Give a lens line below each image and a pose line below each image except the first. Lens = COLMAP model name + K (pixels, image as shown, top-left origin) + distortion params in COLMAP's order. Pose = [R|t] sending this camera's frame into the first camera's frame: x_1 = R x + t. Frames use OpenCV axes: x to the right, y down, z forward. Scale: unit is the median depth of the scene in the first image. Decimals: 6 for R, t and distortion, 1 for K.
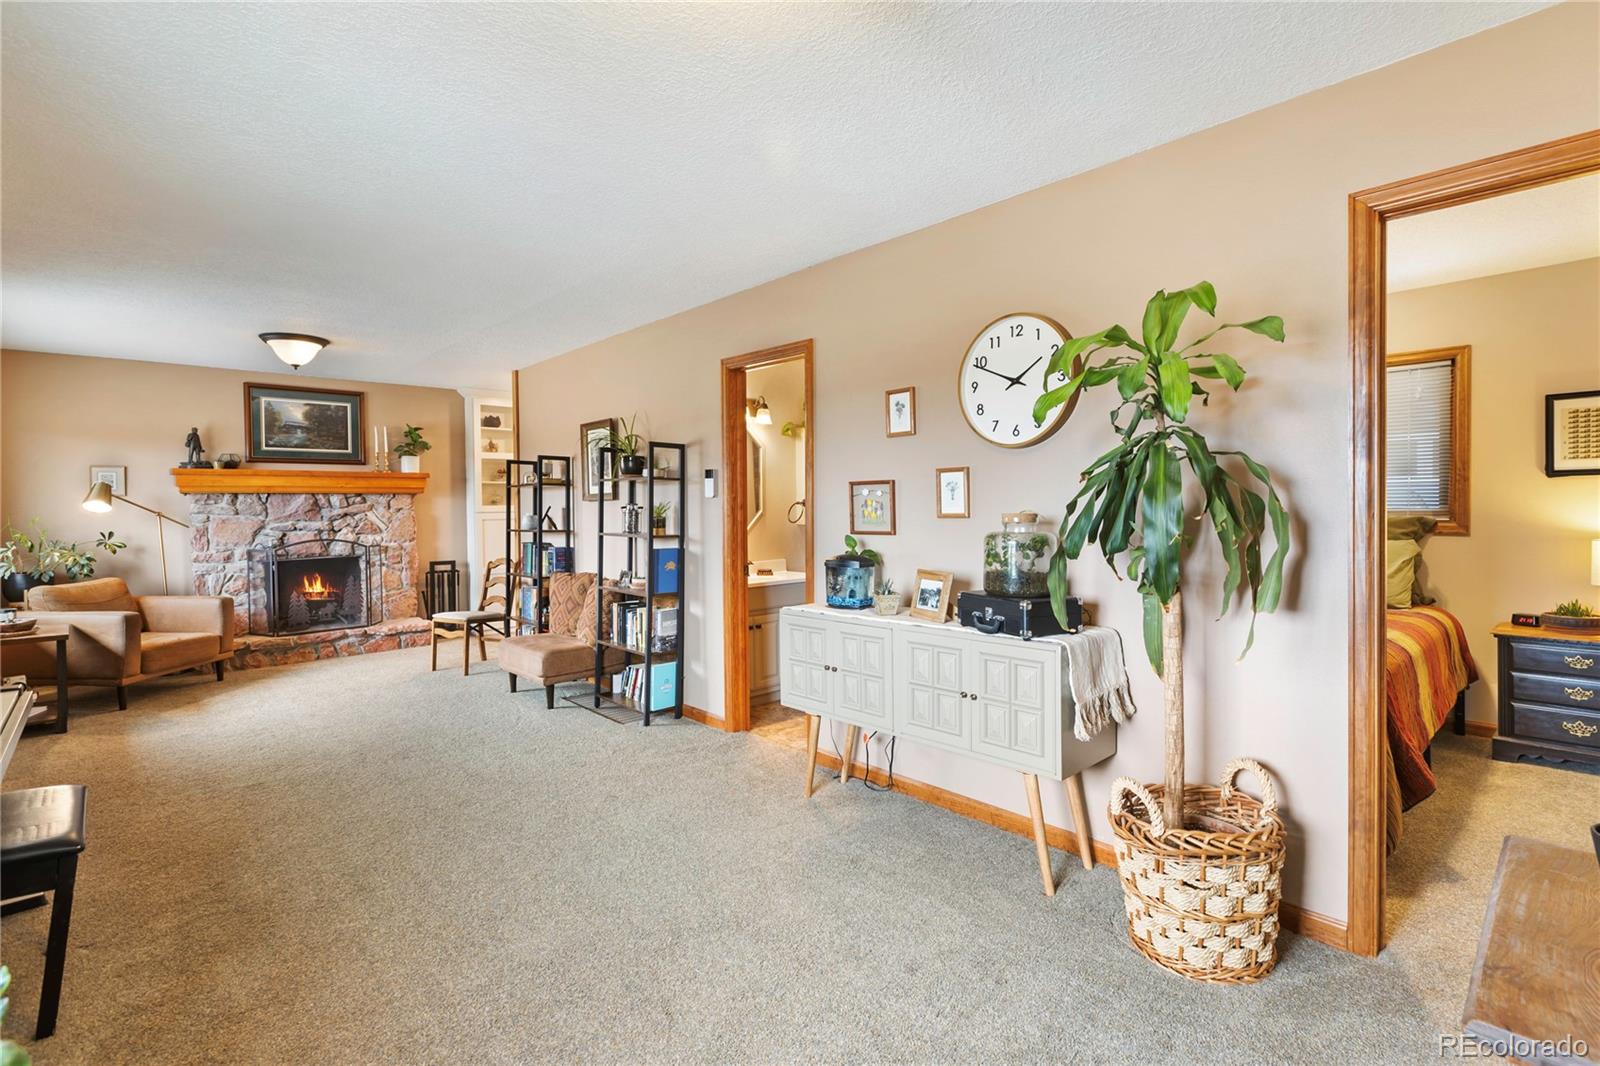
lens RADIAL K [[732.4, 0, 804.4], [0, 732.4, 525.2], [0, 0, 1]] dist [0.010373, -0.001806]
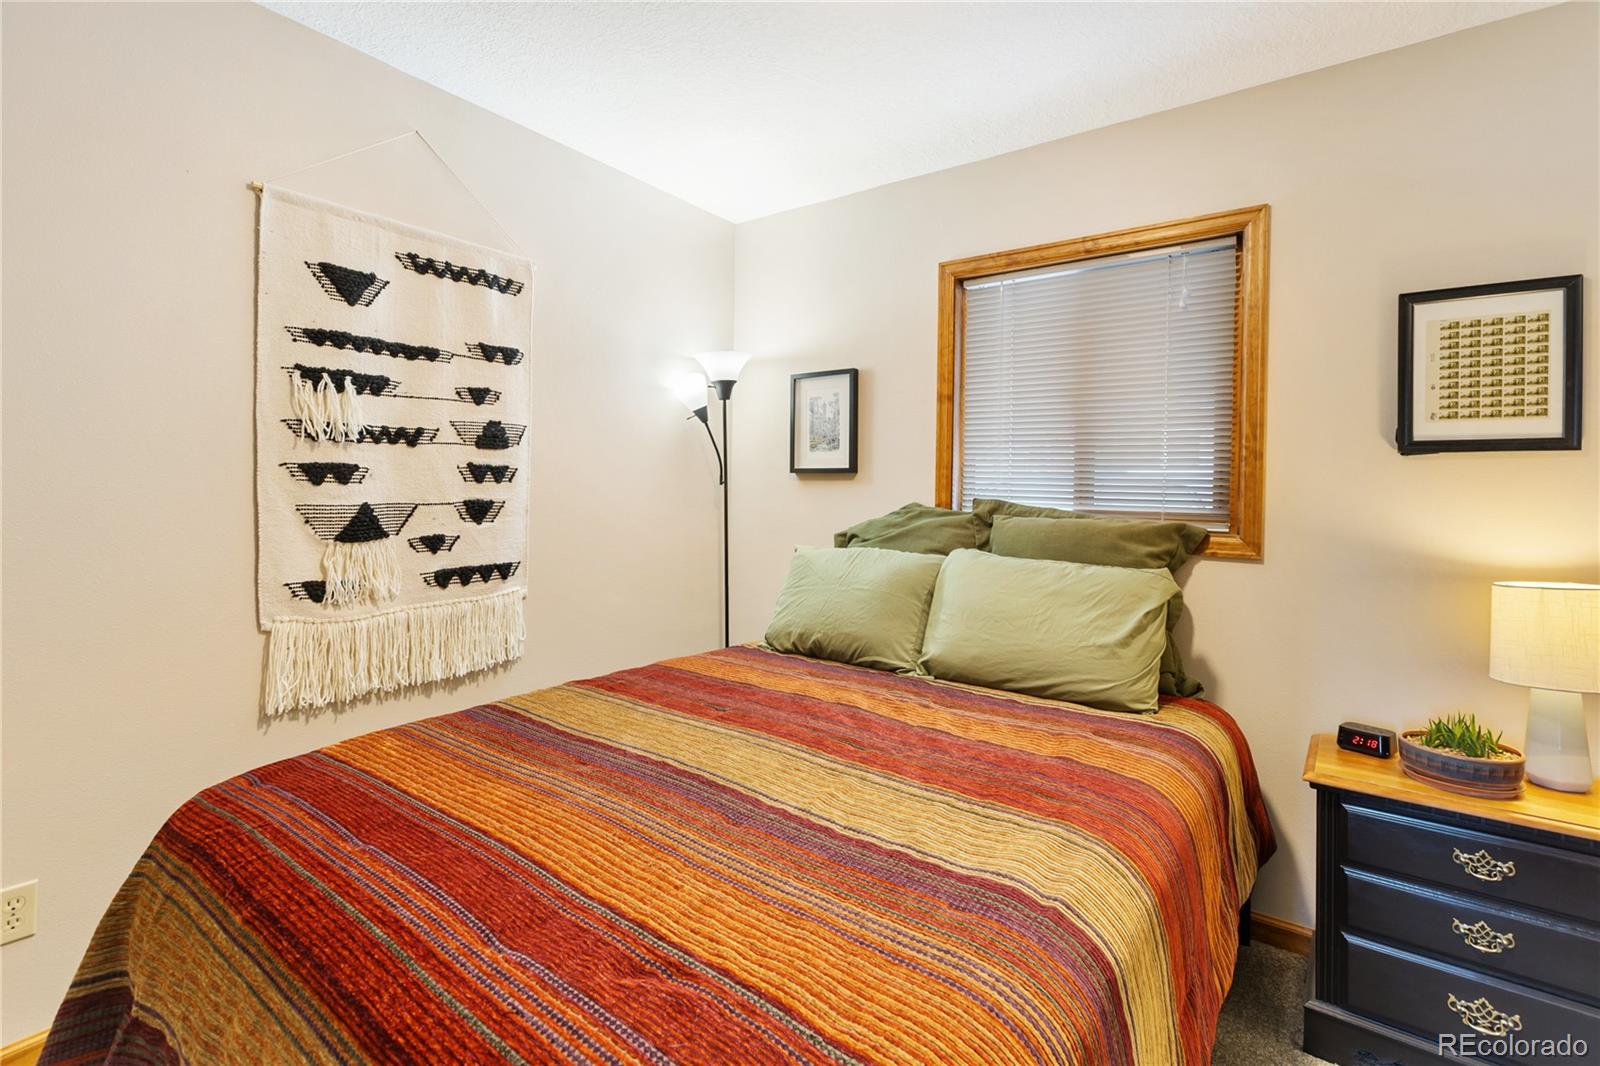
lens RADIAL K [[732.4, 0, 756.5], [0, 732.4, 492.5], [0, 0, 1]] dist [0.010373, -0.001806]
pose [[0.988979, 0.026142, 0.145730, 0.481328], [-0.024231, 0.999596, -0.014870, -0.019575], [-0.146060, 0.011175, 0.989213, 0.549694]]
